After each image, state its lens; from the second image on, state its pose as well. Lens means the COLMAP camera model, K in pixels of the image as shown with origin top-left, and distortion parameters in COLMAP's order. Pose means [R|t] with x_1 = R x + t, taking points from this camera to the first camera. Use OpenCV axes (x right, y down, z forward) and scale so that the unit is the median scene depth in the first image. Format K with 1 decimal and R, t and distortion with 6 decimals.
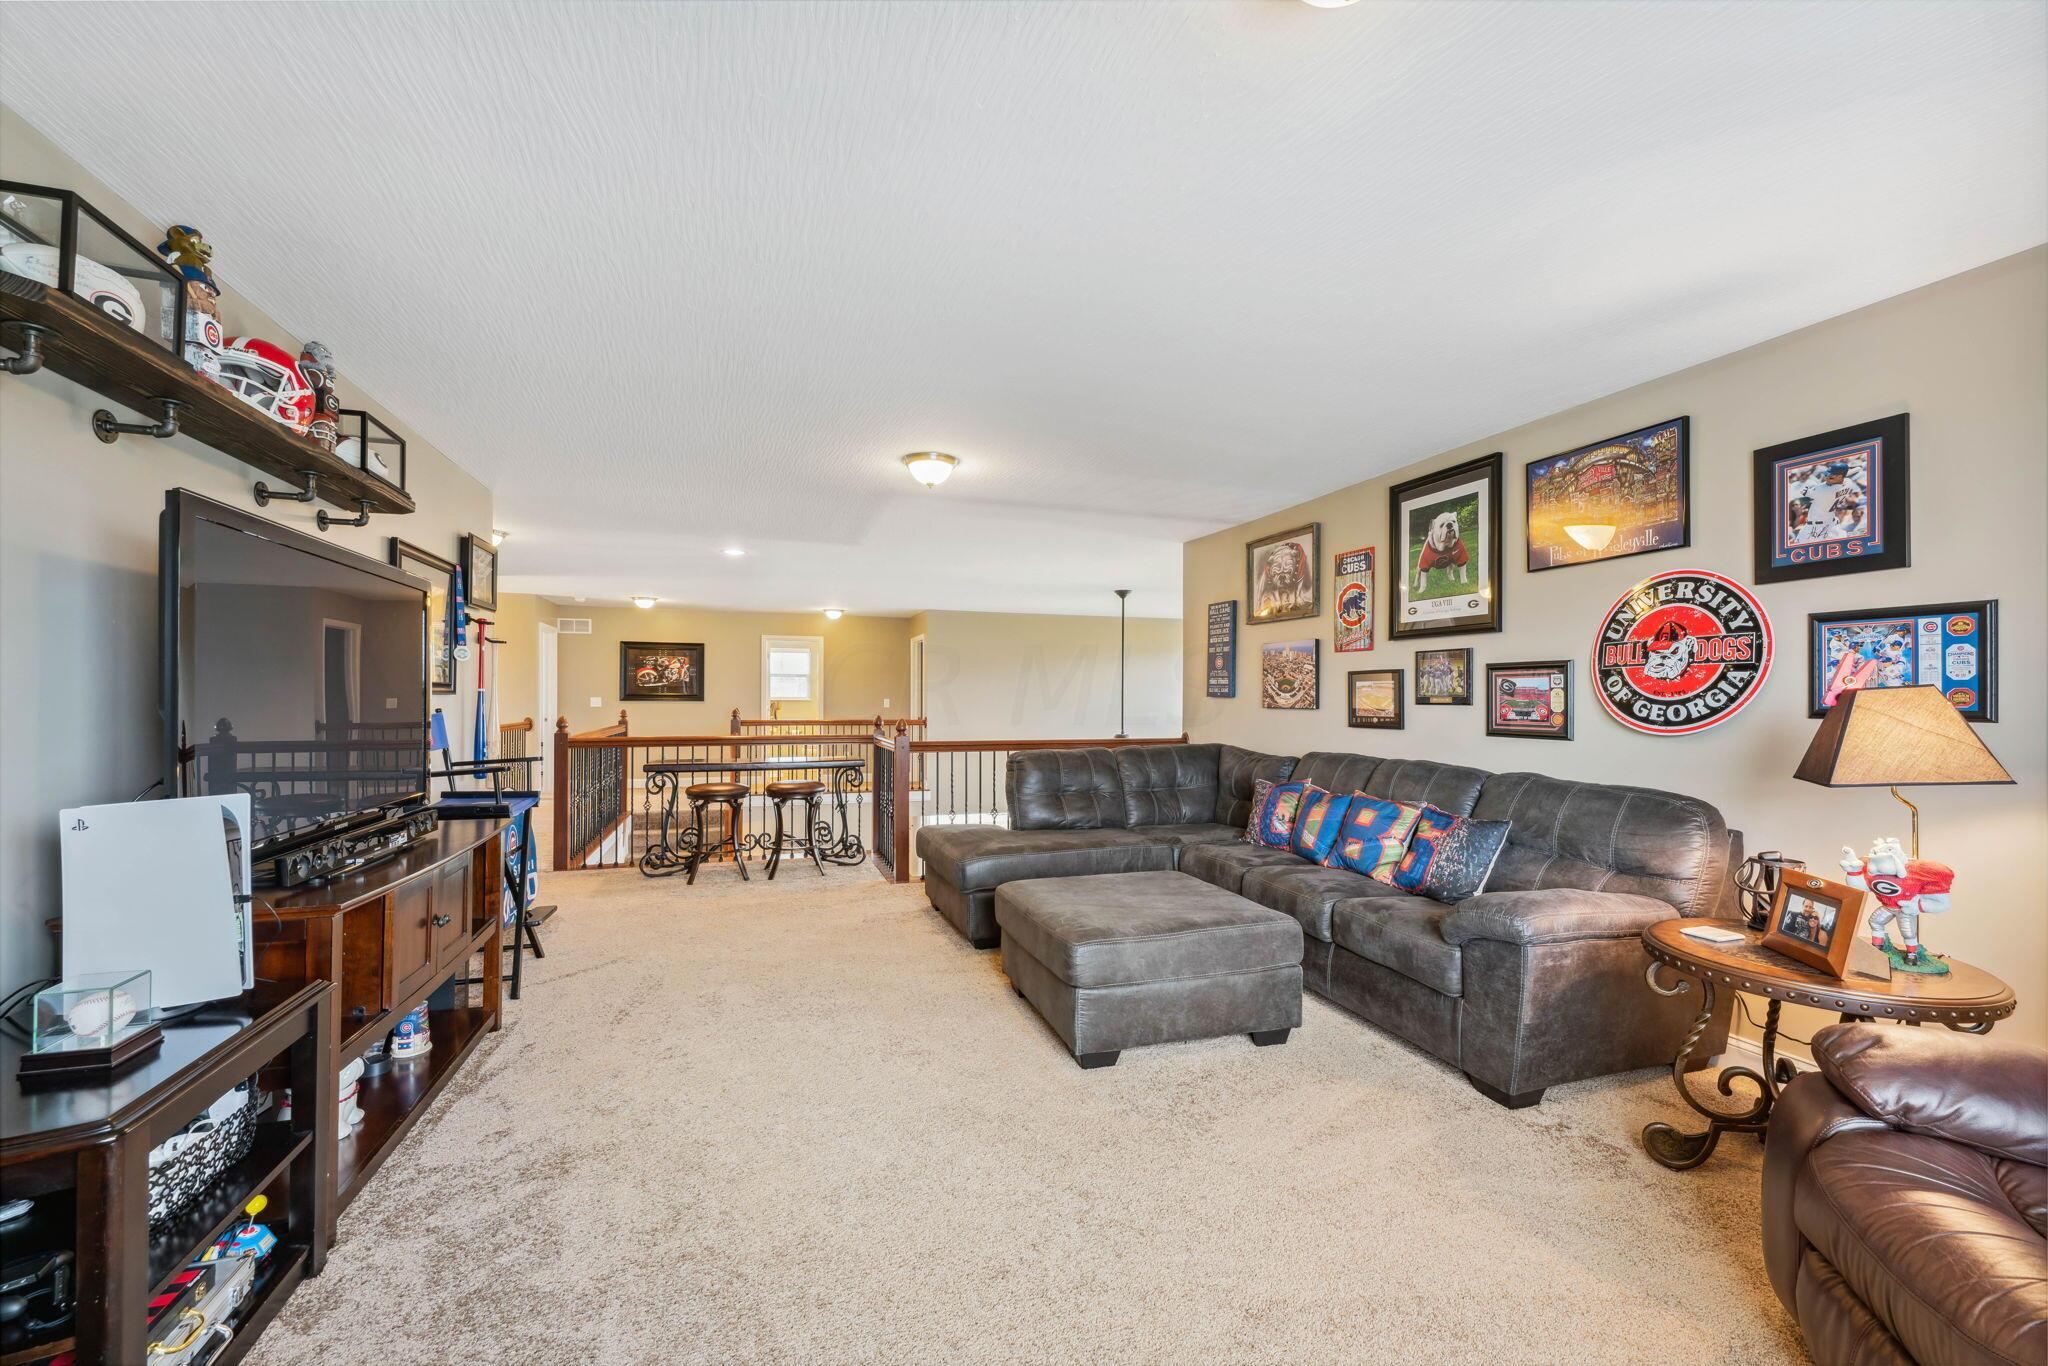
lens RADIAL K [[849.2, 0, 1016.8], [0, 849.2, 712.0], [0, 0, 1]] dist [-0.002545, 0.000071]
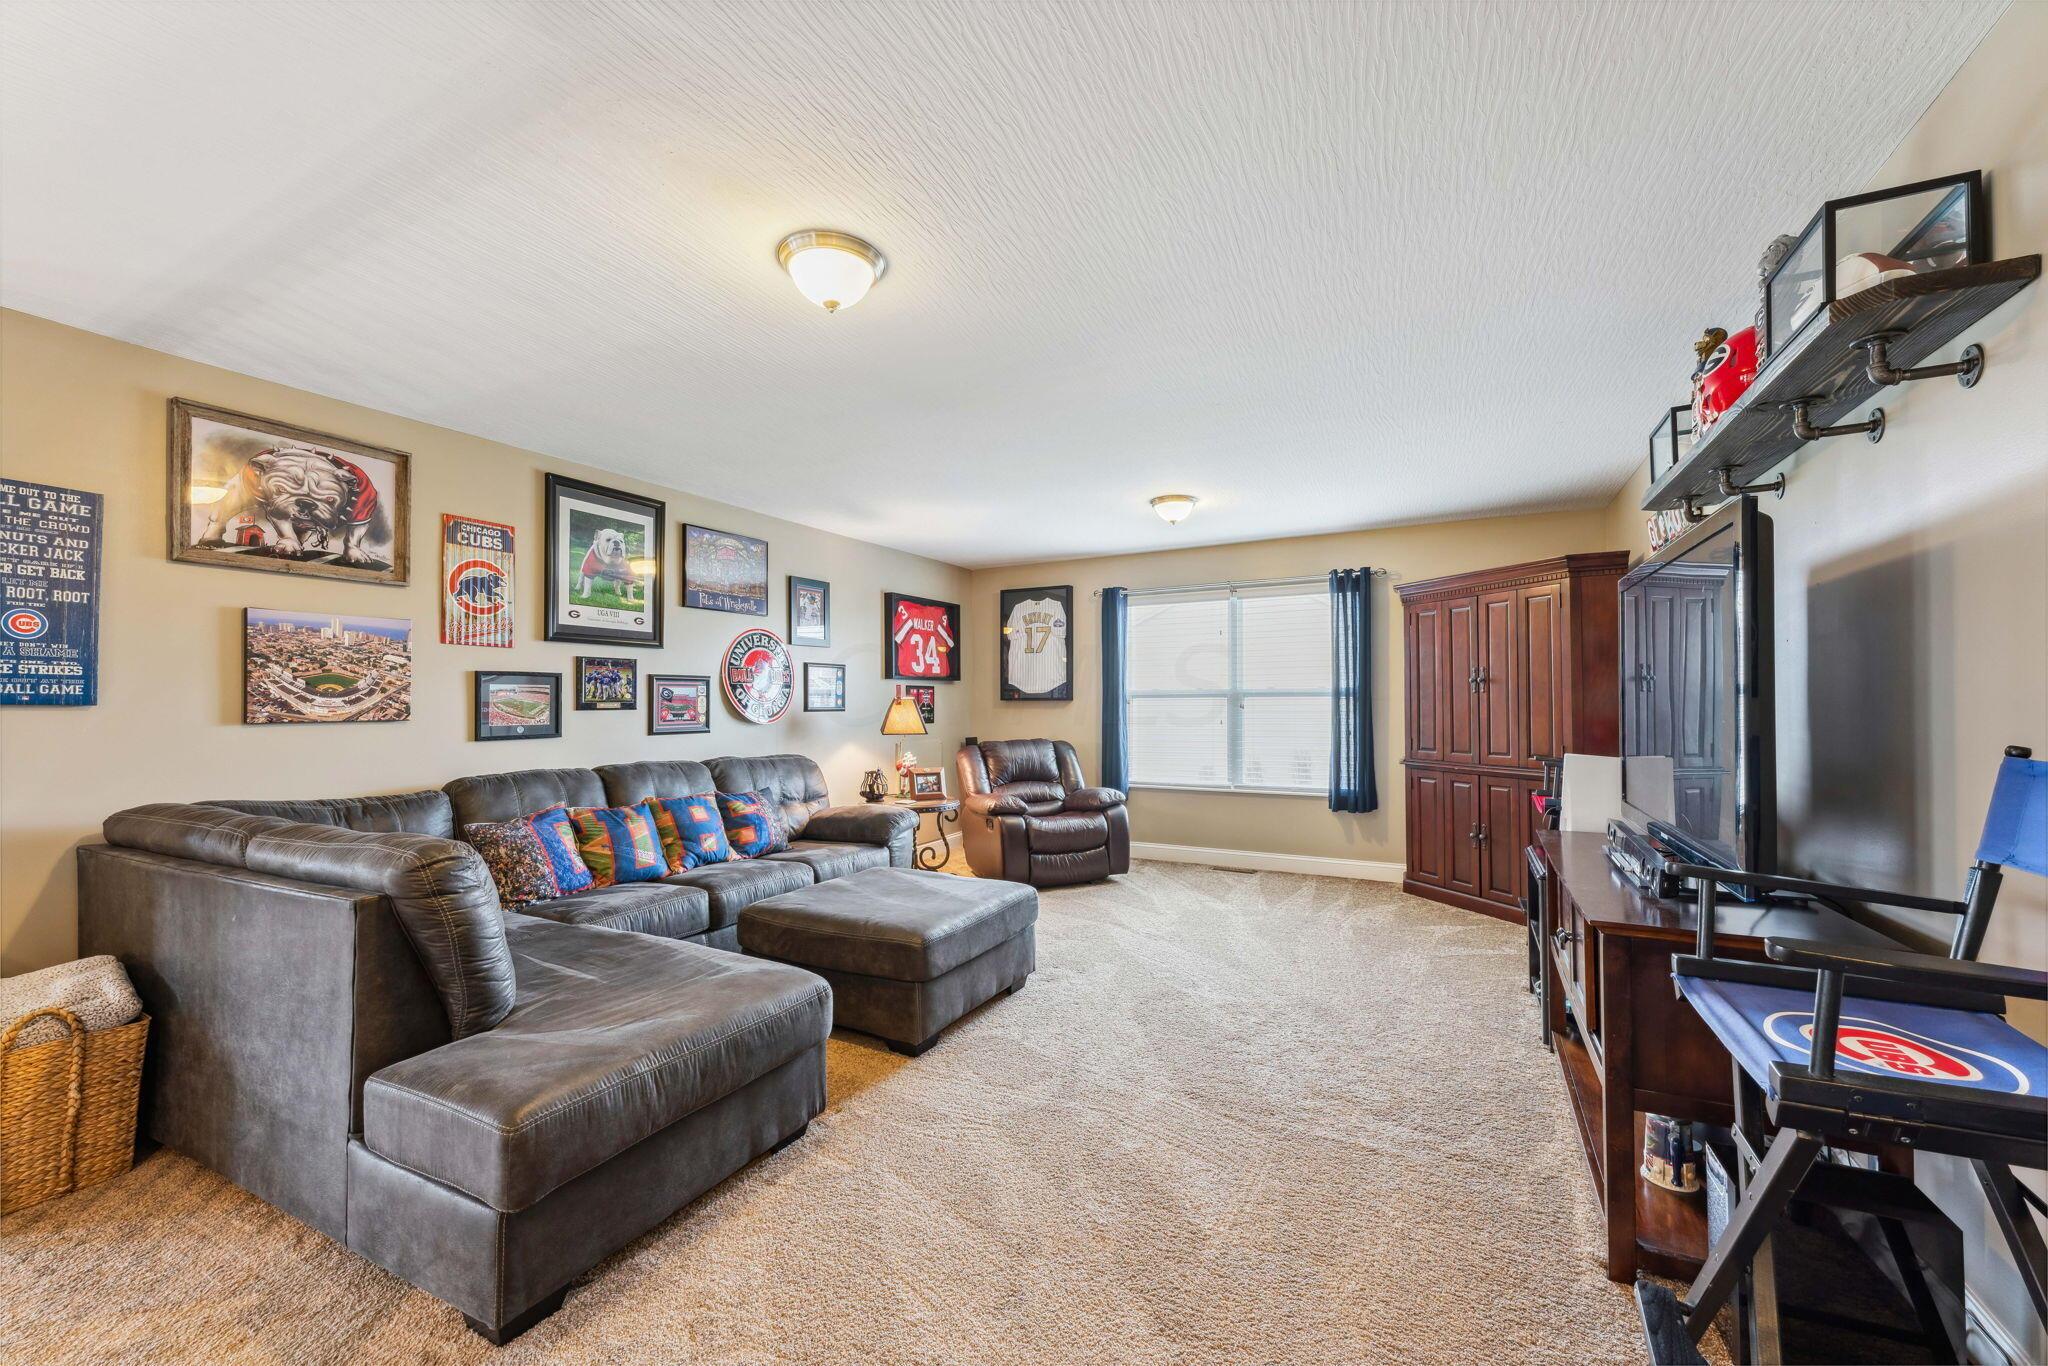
lens RADIAL K [[824.0, 0, 1019.6], [0, 824.0, 701.1], [0, 0, 1]] dist [-0.000850, -0.000250]
pose [[-0.707416, 0.001953, 0.706795, -0.549503], [0.015760, 0.999791, 0.013012, -0.023440], [-0.706622, 0.020344, -0.707299, 1.287875]]
